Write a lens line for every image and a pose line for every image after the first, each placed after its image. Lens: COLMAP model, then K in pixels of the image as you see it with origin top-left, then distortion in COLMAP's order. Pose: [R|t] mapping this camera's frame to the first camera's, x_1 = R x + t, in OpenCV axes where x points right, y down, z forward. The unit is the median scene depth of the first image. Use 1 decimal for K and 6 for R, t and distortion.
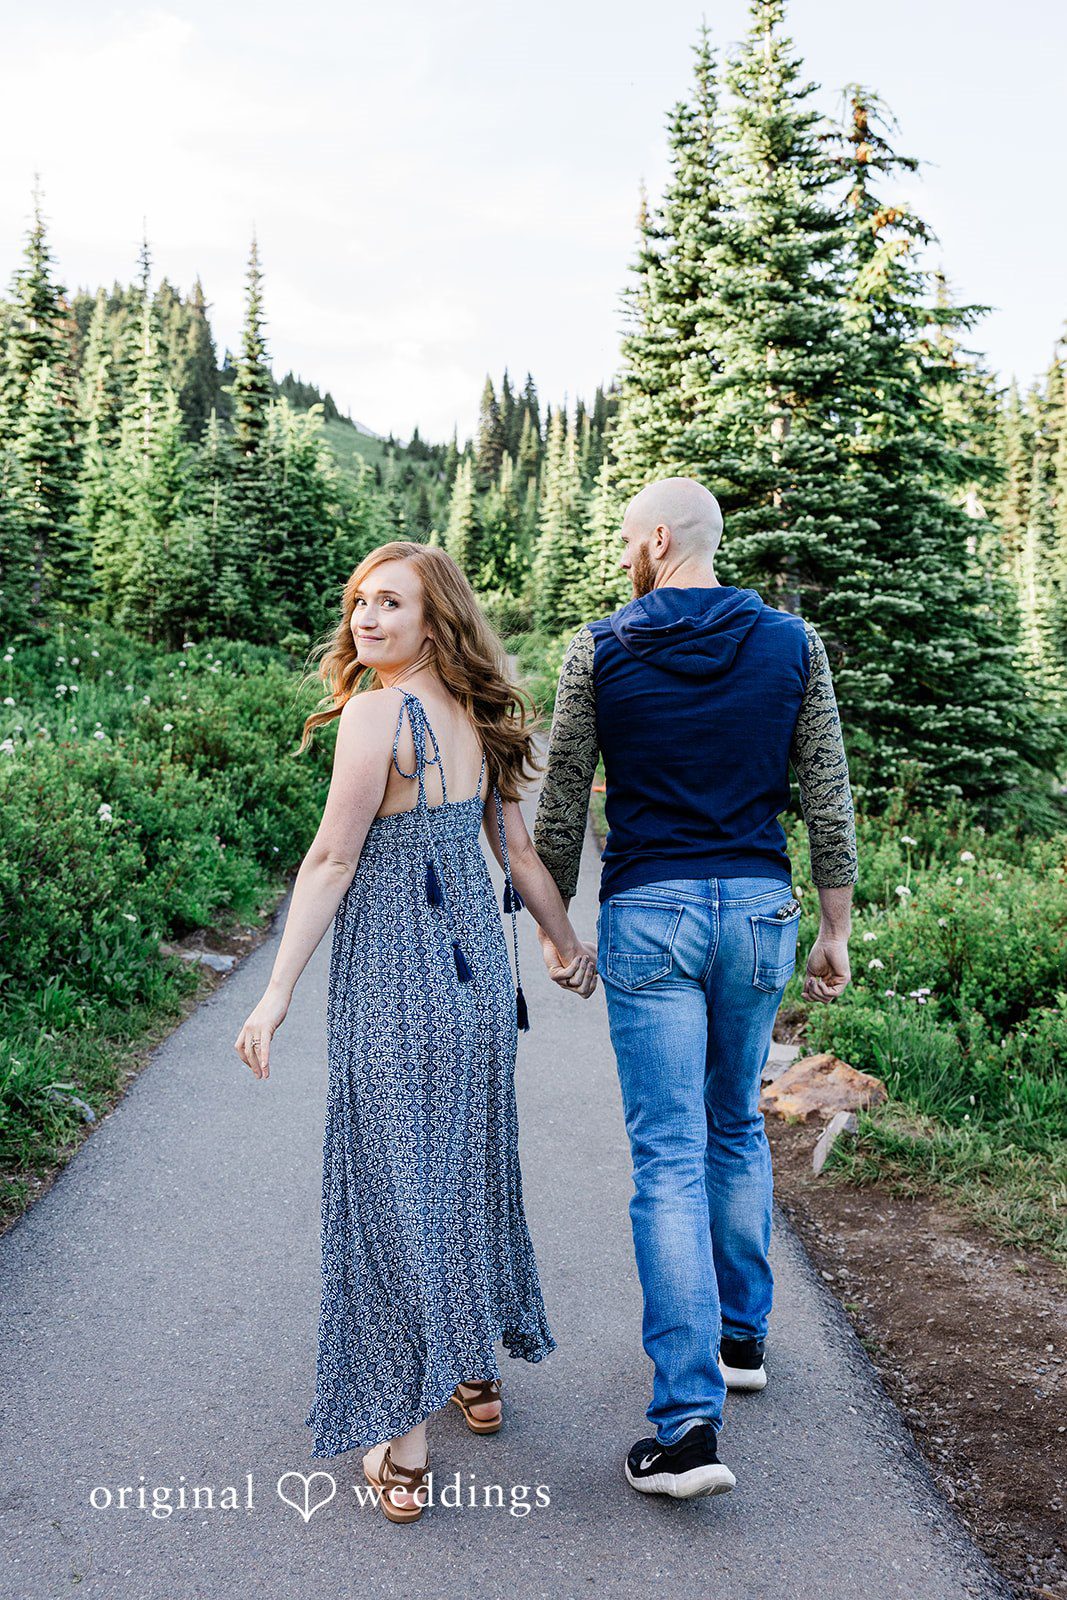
lens RADIAL K [[2253.8, 0, 538.0], [0, 2253.8, 766.9], [0, 0, 1]] dist [0.010852, -0.004703]
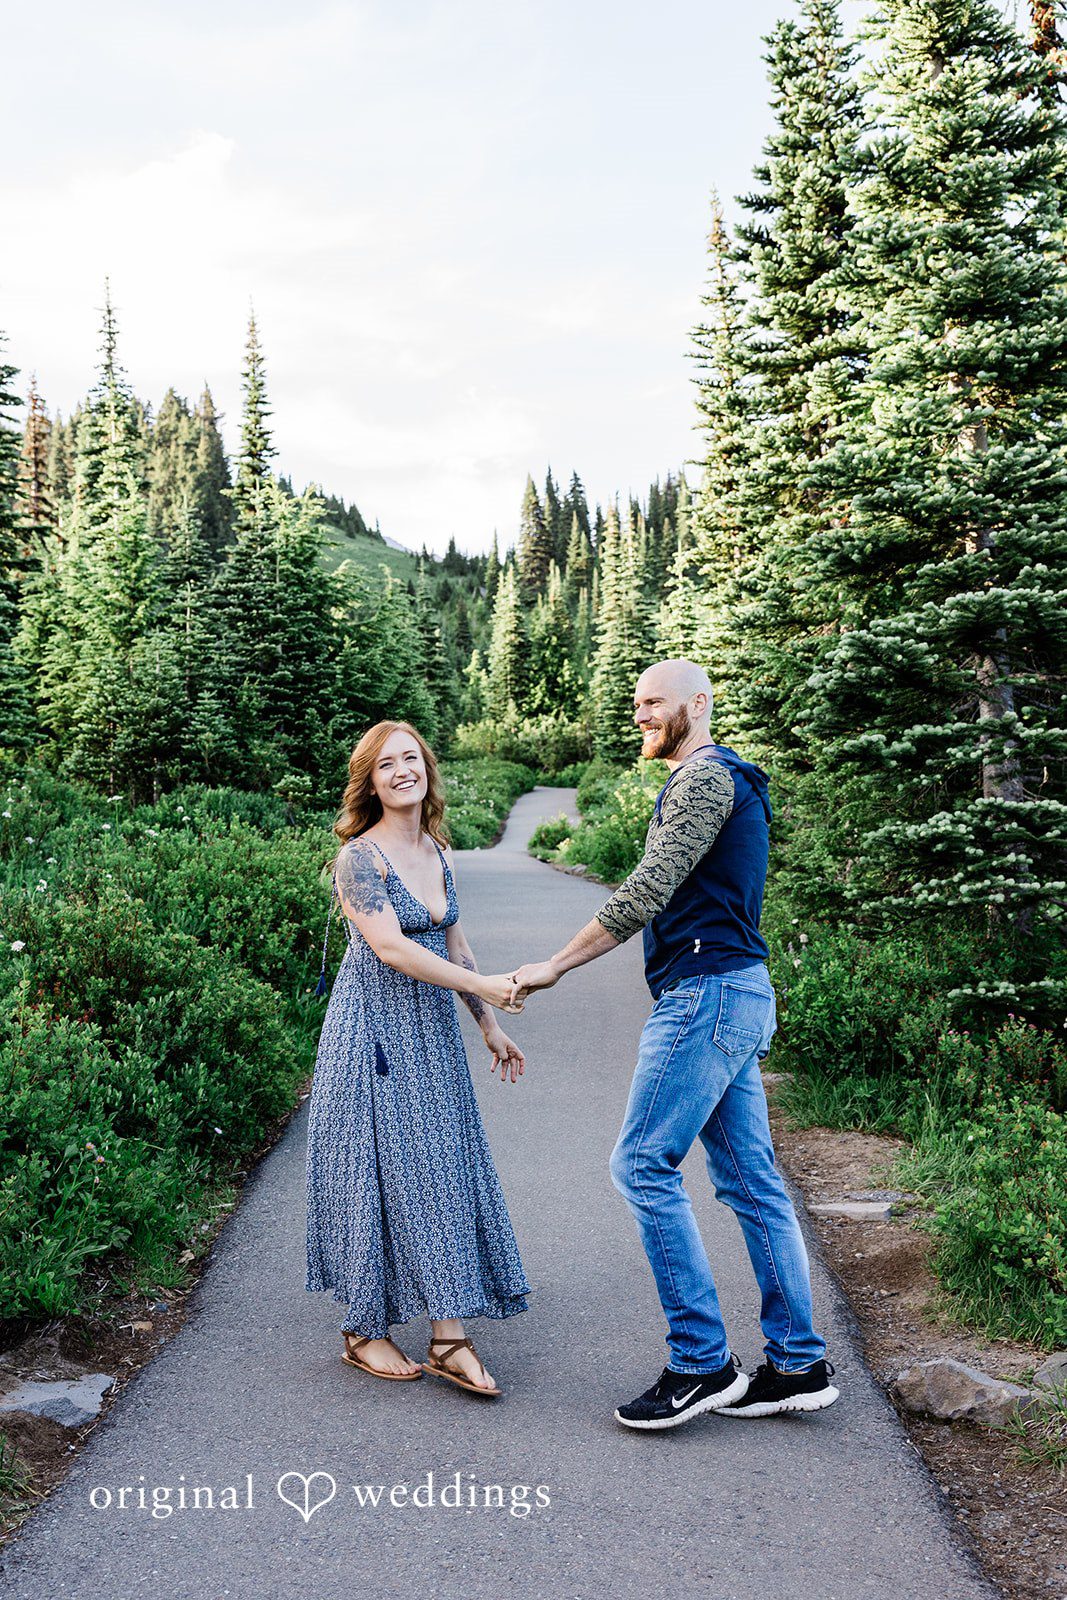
lens RADIAL K [[2348.8, 0, 431.8], [0, 2348.8, 803.7], [0, 0, 1]] dist [0.000687, 0.016014]
pose [[0.996887, -0.039435, -0.068278, -0.006318], [0.036492, 0.998372, -0.043840, -0.012241], [0.069896, 0.041211, 0.996703, 0.202524]]
